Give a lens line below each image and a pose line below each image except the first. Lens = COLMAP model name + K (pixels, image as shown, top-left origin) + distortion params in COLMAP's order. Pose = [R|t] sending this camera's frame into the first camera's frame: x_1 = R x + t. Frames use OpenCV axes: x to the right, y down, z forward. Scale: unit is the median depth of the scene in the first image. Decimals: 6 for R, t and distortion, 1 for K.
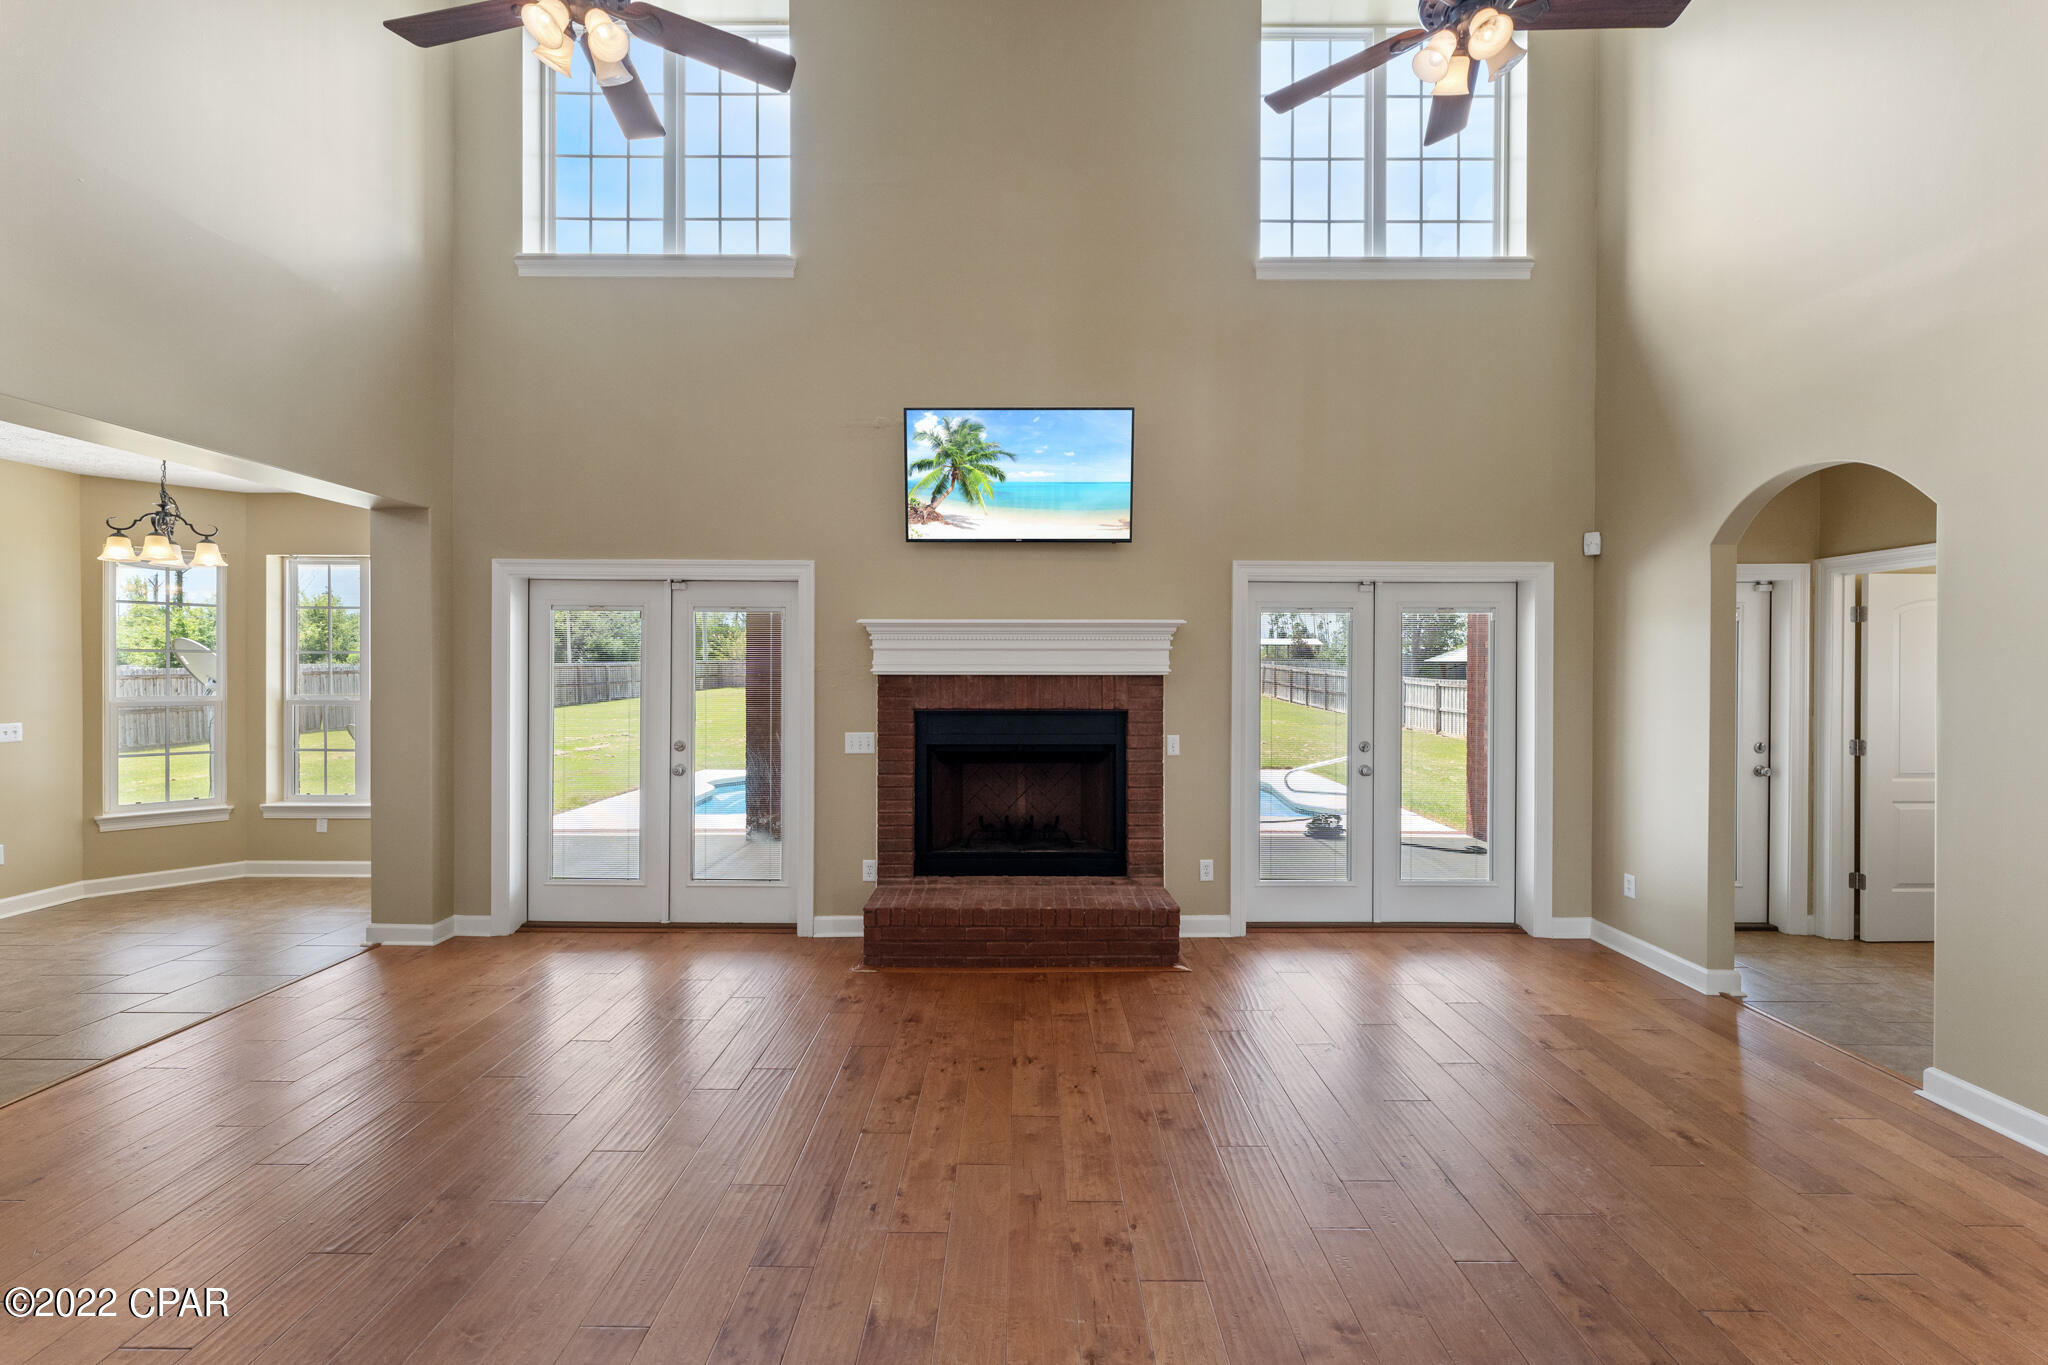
lens RADIAL K [[830.8, 0, 1040.4], [0, 830.8, 667.6], [0, 0, 1]] dist [-0.008032, 0.000758]
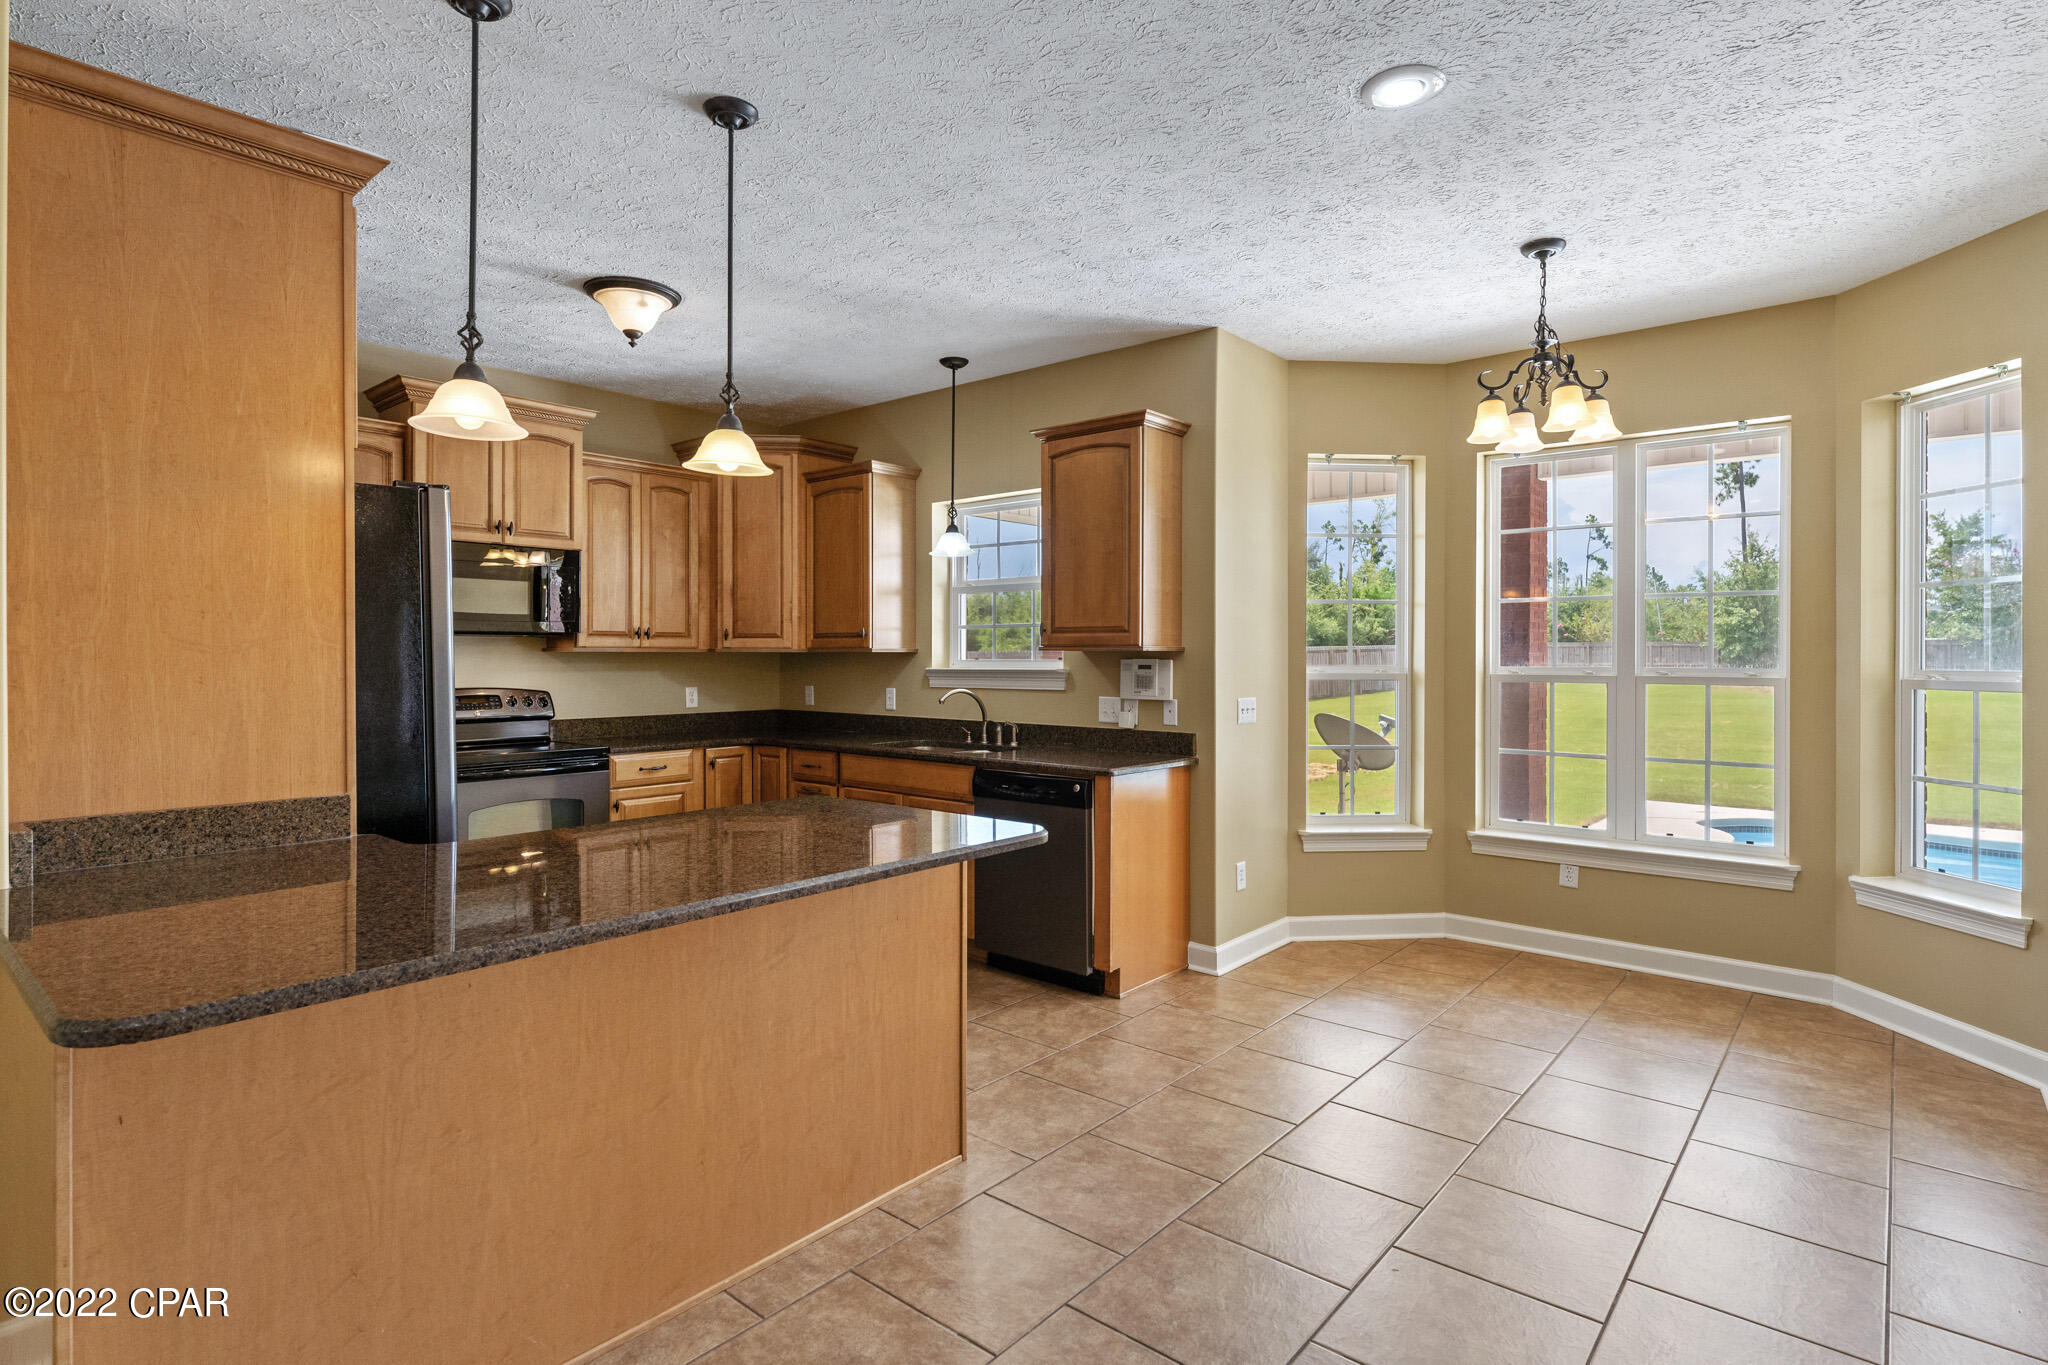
lens RADIAL K [[1034.9, 0, 1018.1], [0, 1034.9, 662.8], [0, 0, 1]] dist [0.003523, 0.000134]
pose [[0.752841, 0.000599, -0.658203, -0.841884], [0.000563, 0.999999, 0.001554, 0.036118], [0.658203, -0.001541, 0.752839, 0.169770]]
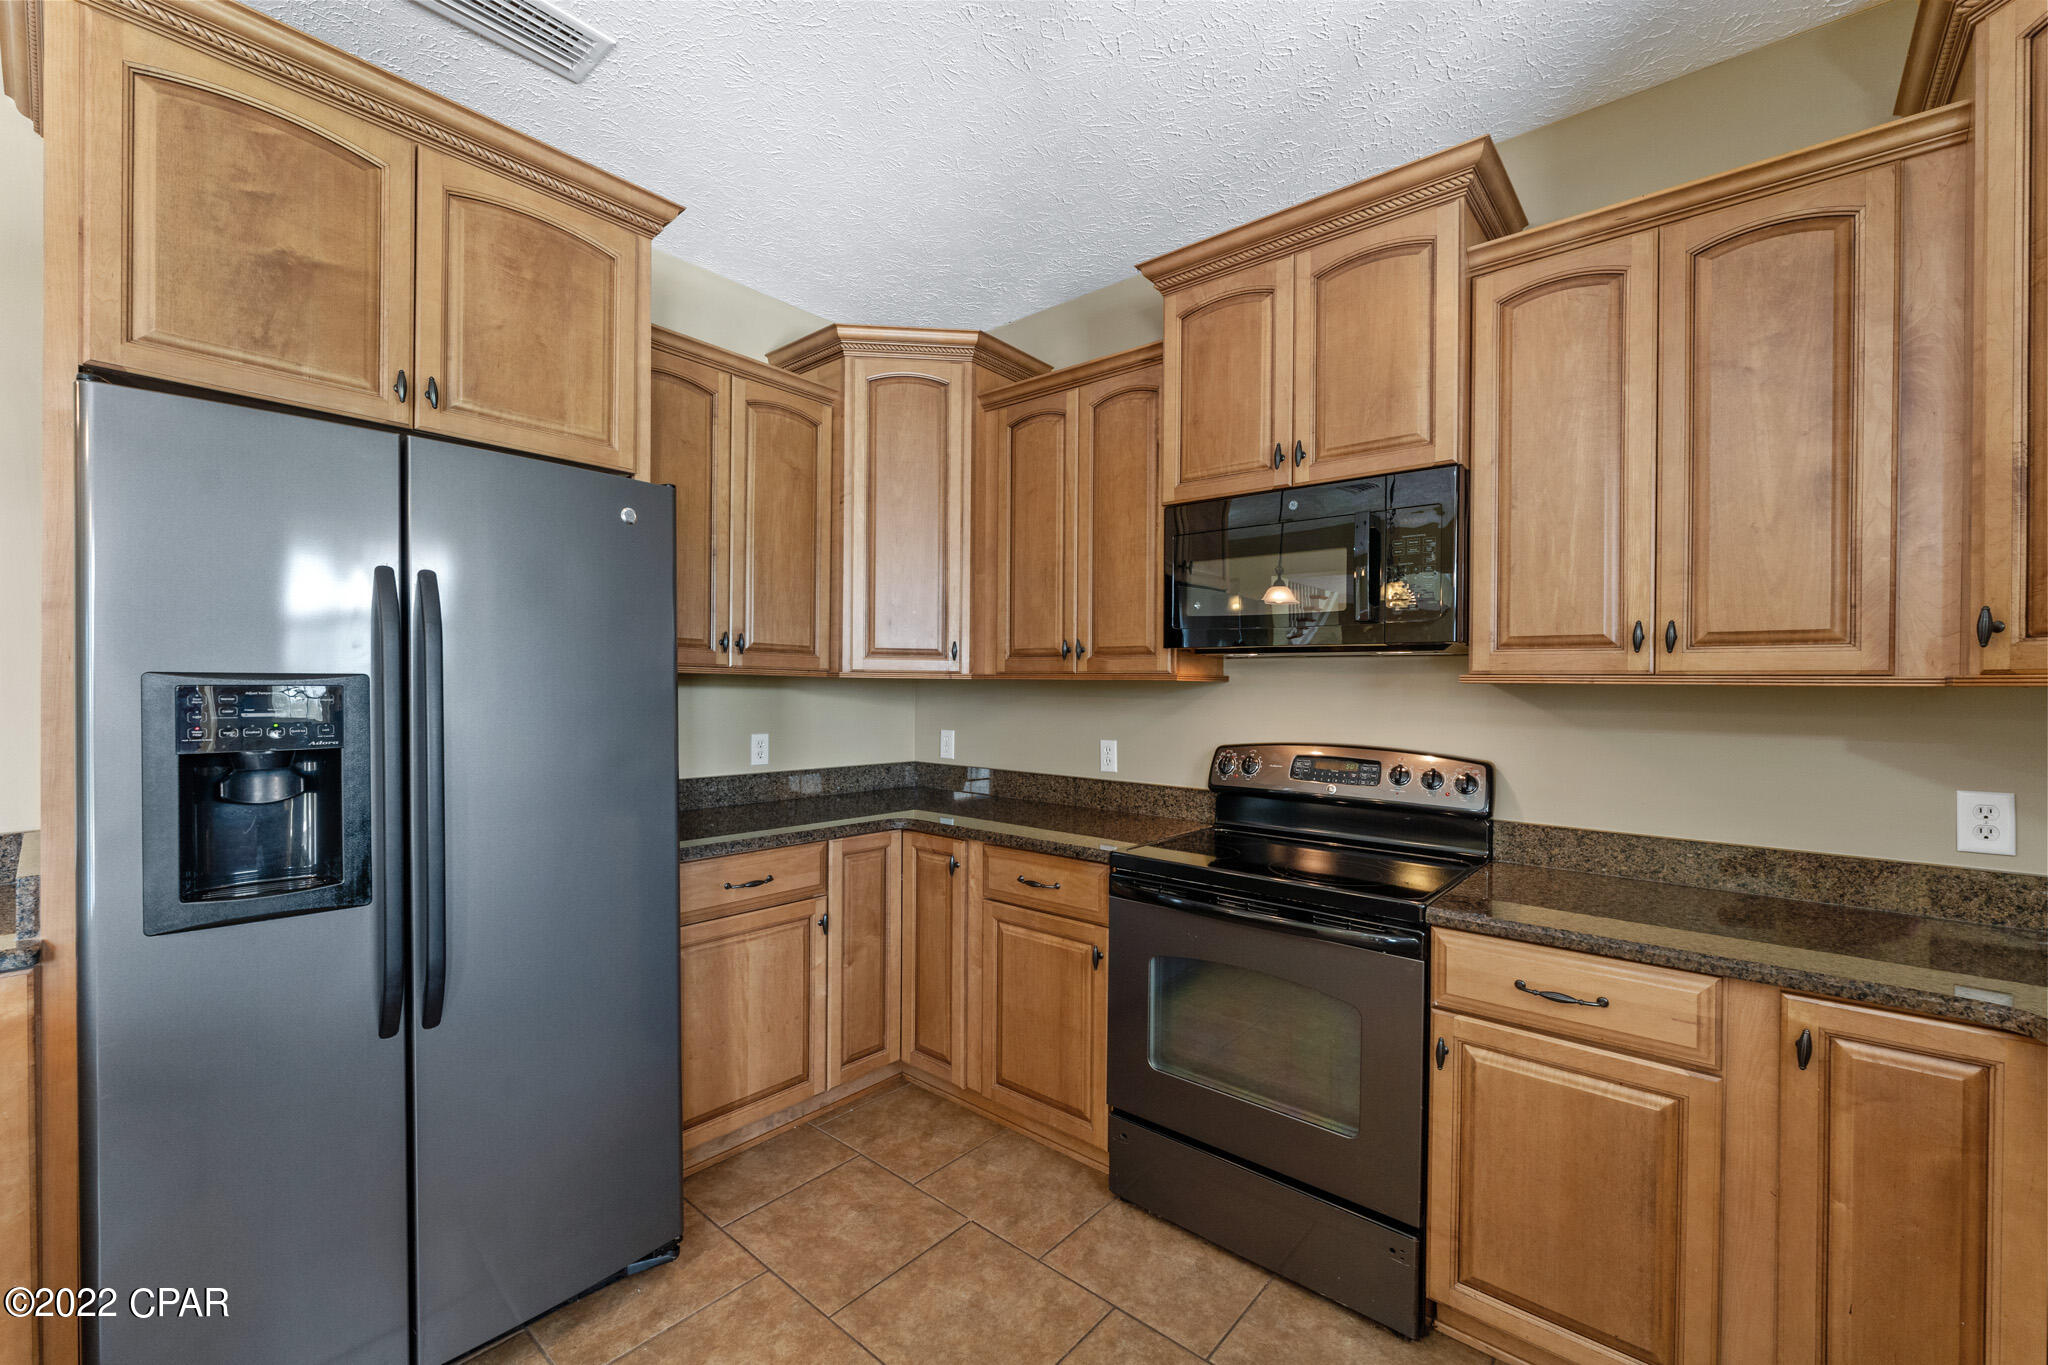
lens RADIAL K [[830.8, 0, 1016.0], [0, 830.8, 687.4], [0, 0, 1]] dist [-0.008032, 0.000758]
pose [[-0.665113, -0.011217, -0.746658, -1.454442], [-0.018621, 0.999825, 0.001568, 0.031364], [0.746510, 0.014946, -0.665206, 0.784415]]
